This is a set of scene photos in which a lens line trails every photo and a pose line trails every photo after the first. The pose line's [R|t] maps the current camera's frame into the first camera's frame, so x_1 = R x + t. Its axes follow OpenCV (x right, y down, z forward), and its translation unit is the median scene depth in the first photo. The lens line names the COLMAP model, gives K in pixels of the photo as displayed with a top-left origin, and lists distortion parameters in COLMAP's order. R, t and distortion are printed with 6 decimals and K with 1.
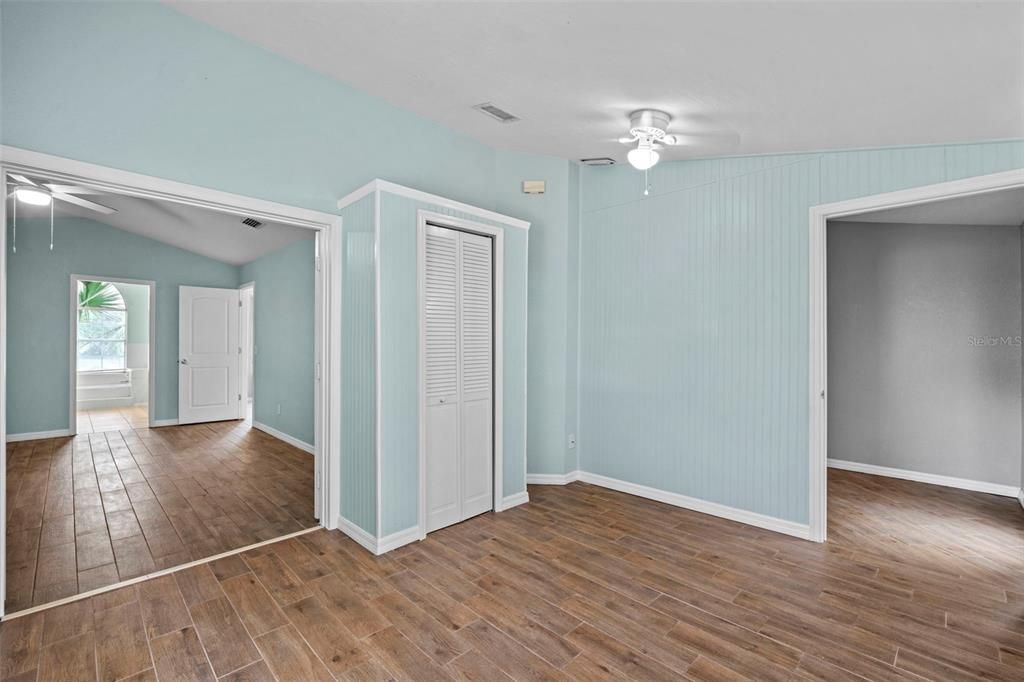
lens RADIAL K [[443.5, 0, 510.5], [0, 443.5, 342.9], [0, 0, 1]] dist [-0.015249, 0.000504]
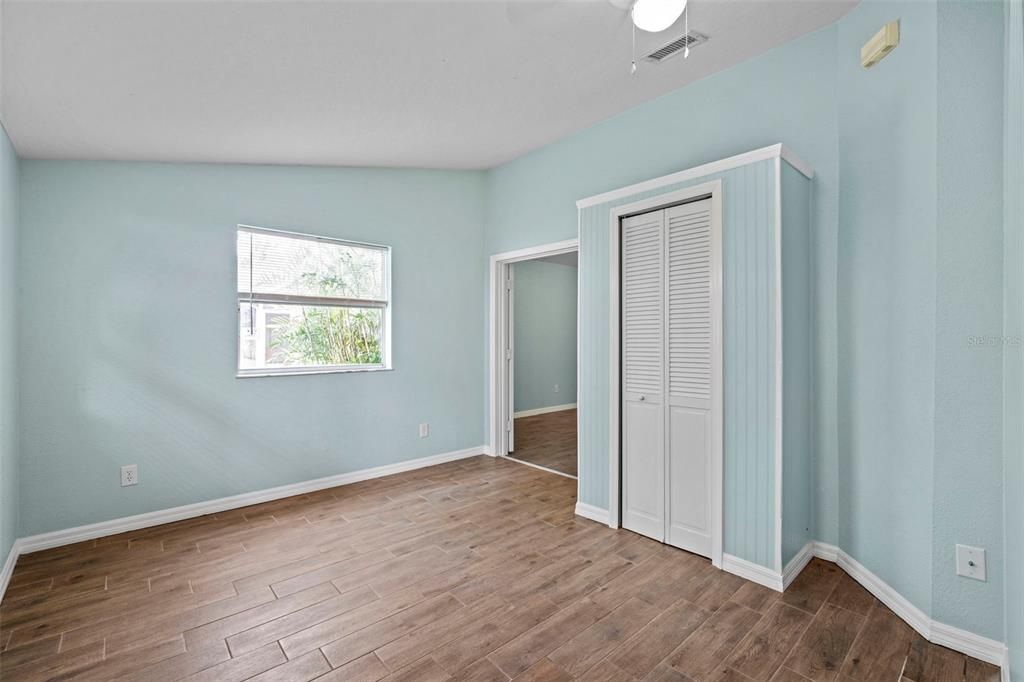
lens RADIAL K [[443.5, 0, 510.7], [0, 443.5, 337.4], [0, 0, 1]] dist [-0.015249, 0.000504]
pose [[-0.049707, -0.004641, -0.998753, 1.019014], [-0.001355, 0.999989, -0.004579, 0.007083], [0.998763, 0.001125, -0.049713, 0.983483]]
